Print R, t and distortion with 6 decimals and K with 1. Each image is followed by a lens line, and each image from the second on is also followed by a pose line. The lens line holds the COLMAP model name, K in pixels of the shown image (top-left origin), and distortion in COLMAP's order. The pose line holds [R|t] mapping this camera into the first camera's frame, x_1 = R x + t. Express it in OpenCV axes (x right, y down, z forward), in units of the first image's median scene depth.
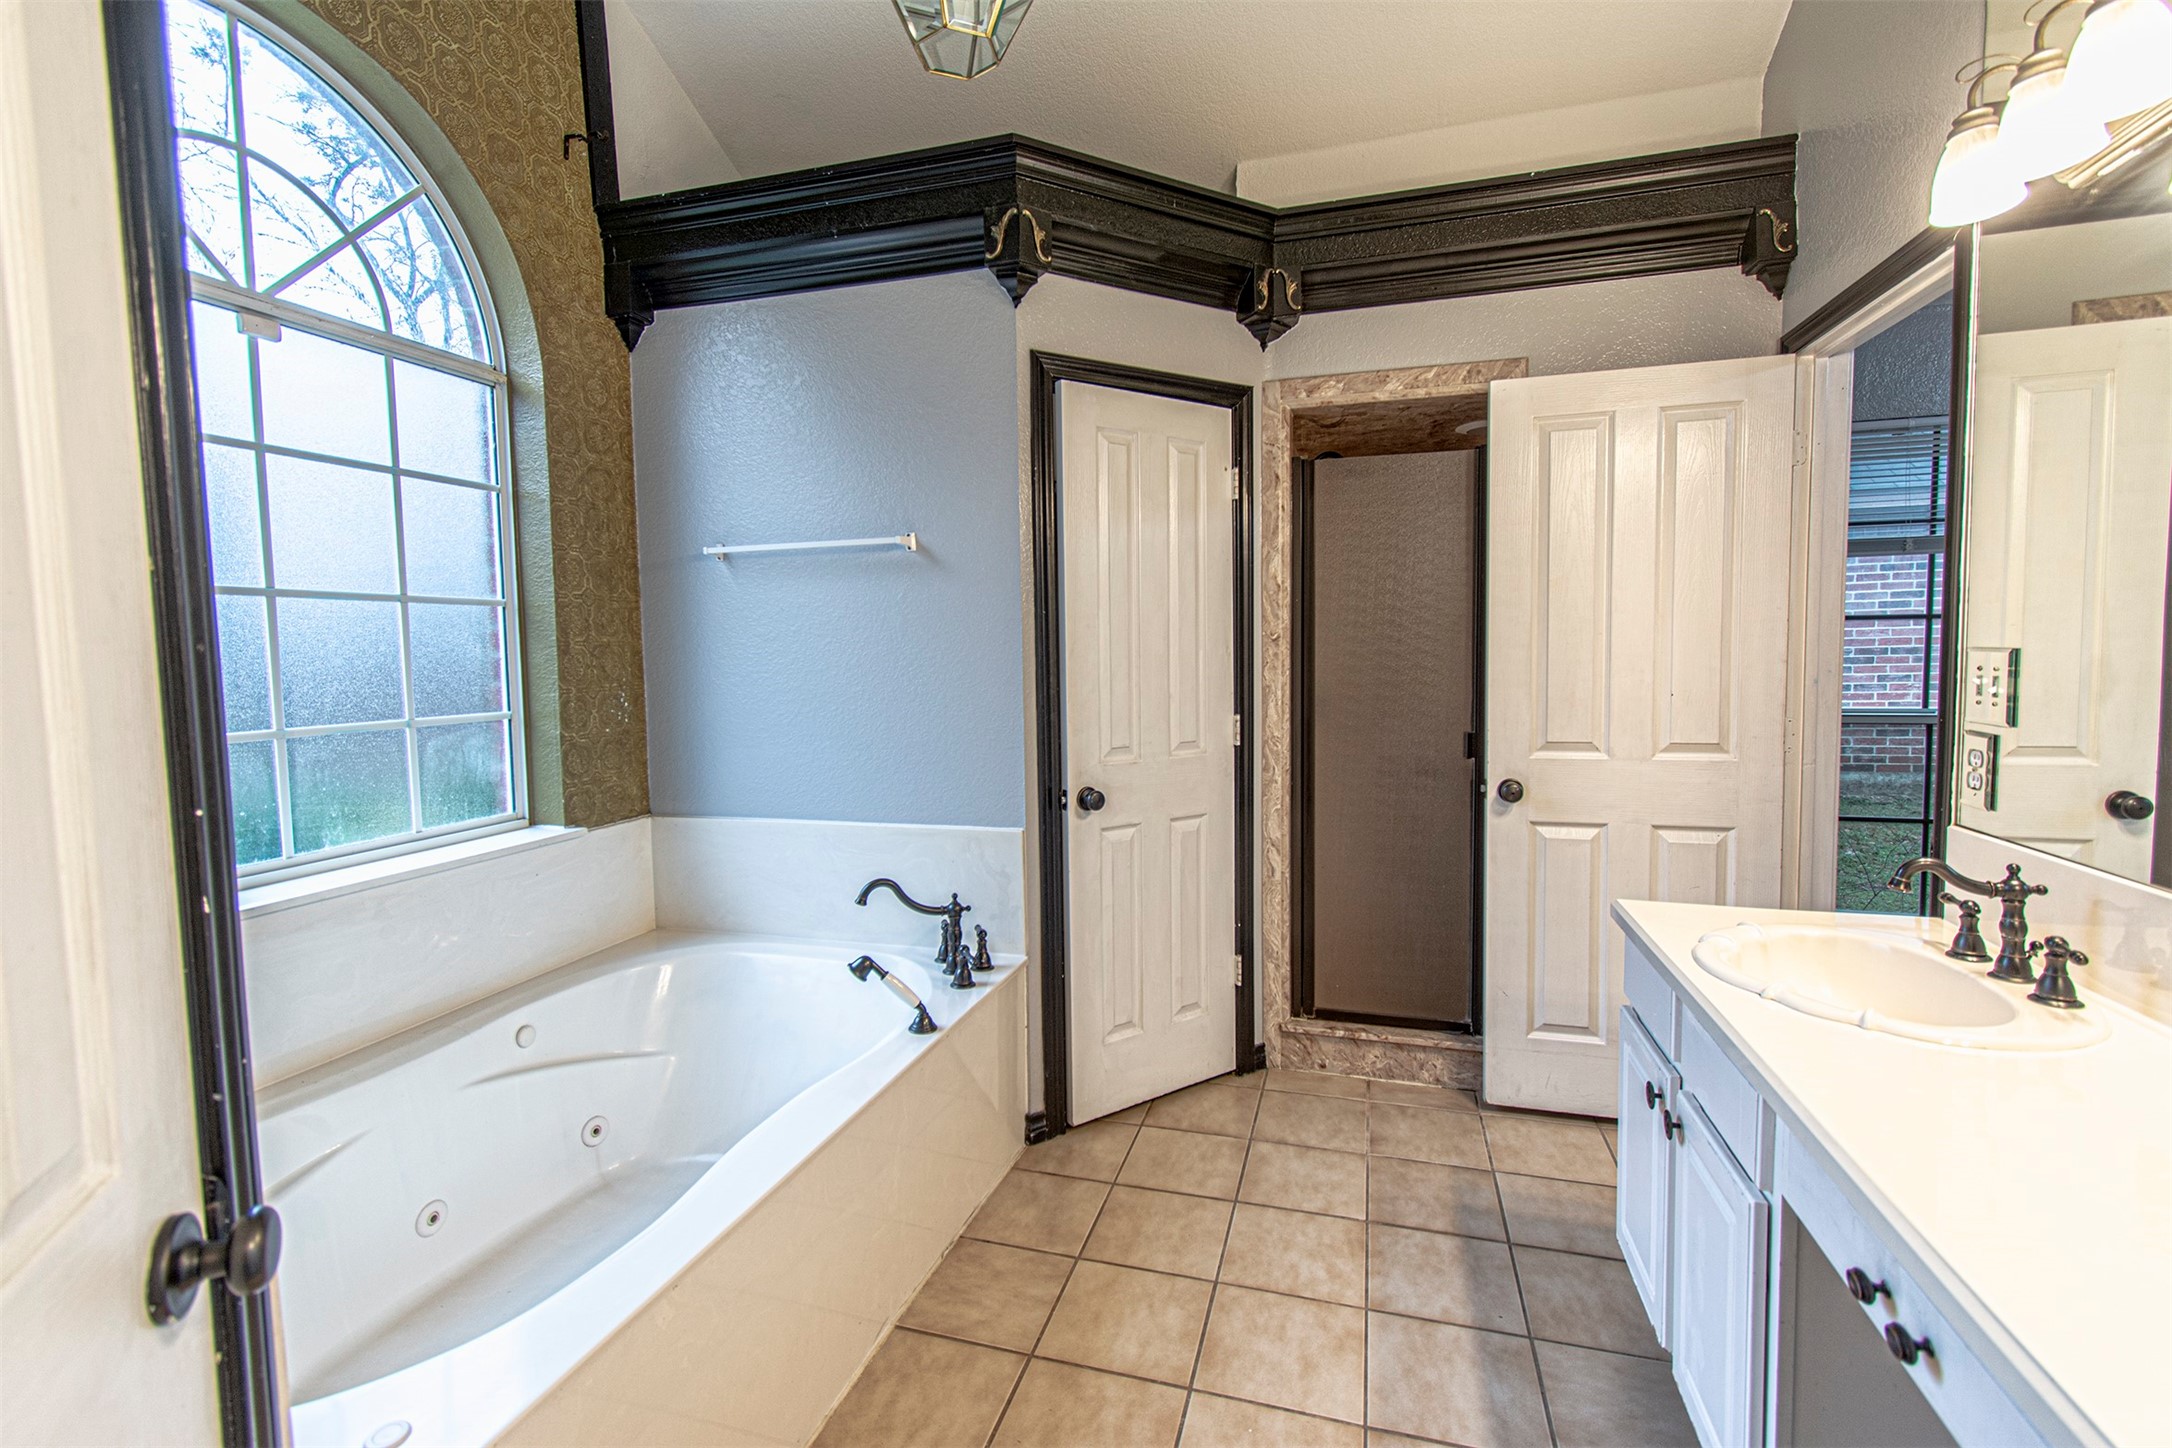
lens RADIAL K [[954.8, 0, 1085.7], [0, 954.8, 716.2], [0, 0, 1]] dist [0.003490, -0.003018]
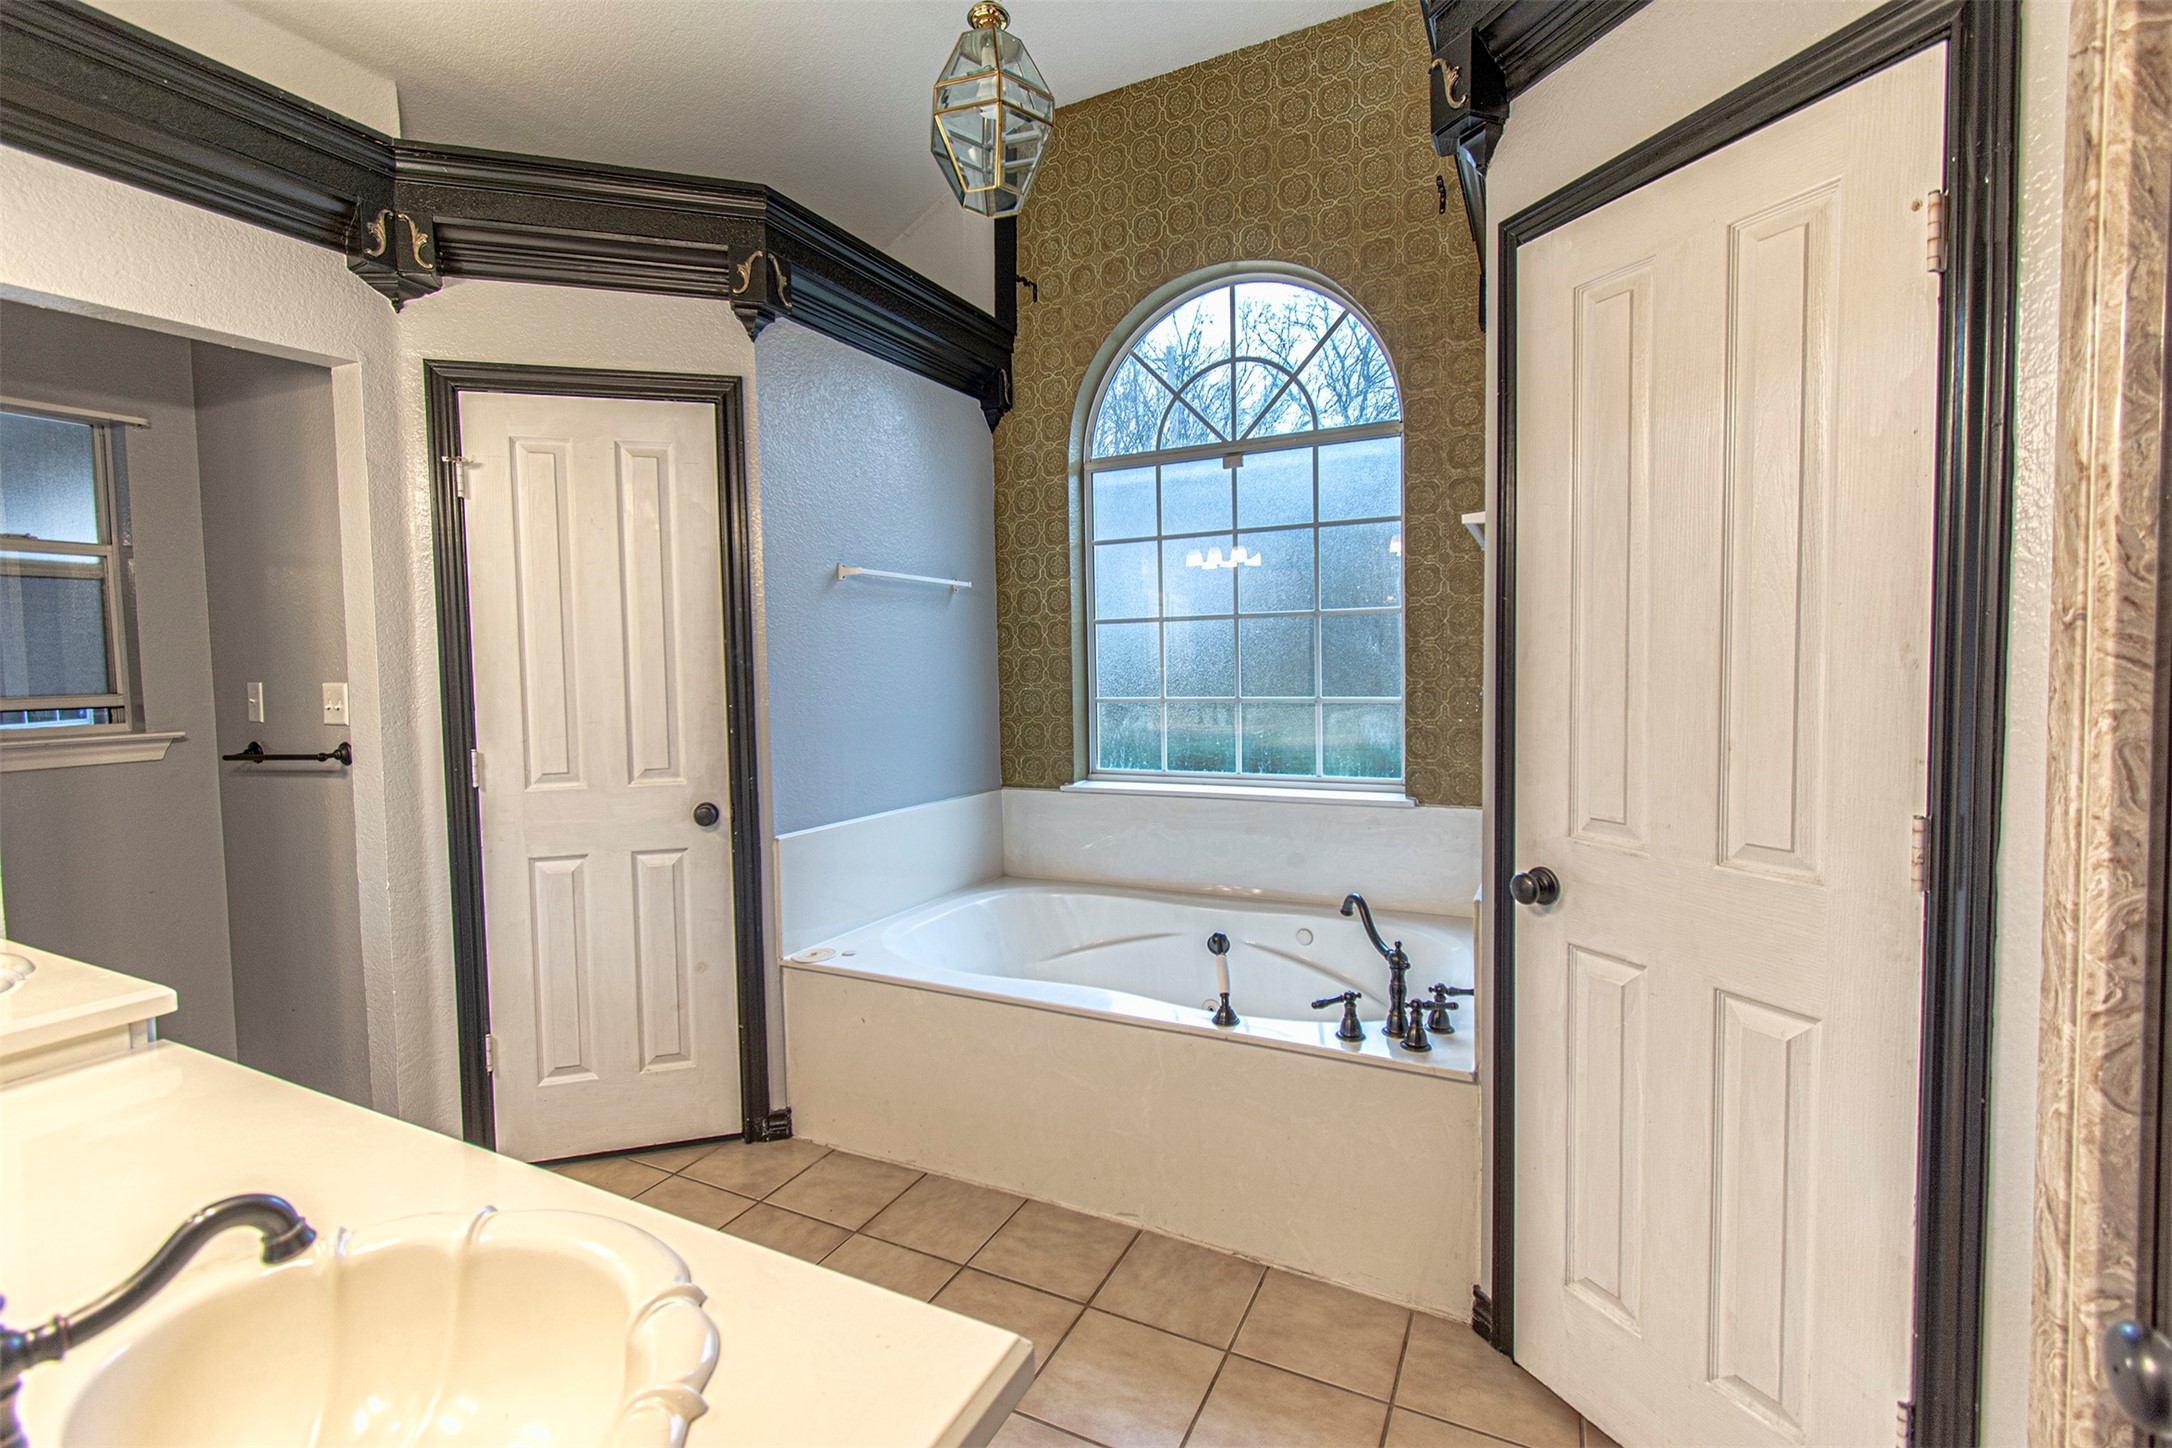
lens RADIAL K [[954.8, 0, 1083.9], [0, 954.8, 713.1], [0, 0, 1]] dist [0.003490, -0.003018]
pose [[-0.175204, 0.075252, -0.981652, 0.728341], [-0.043774, 0.995493, 0.084125, -0.074829], [0.983559, 0.057710, -0.171120, 0.860993]]
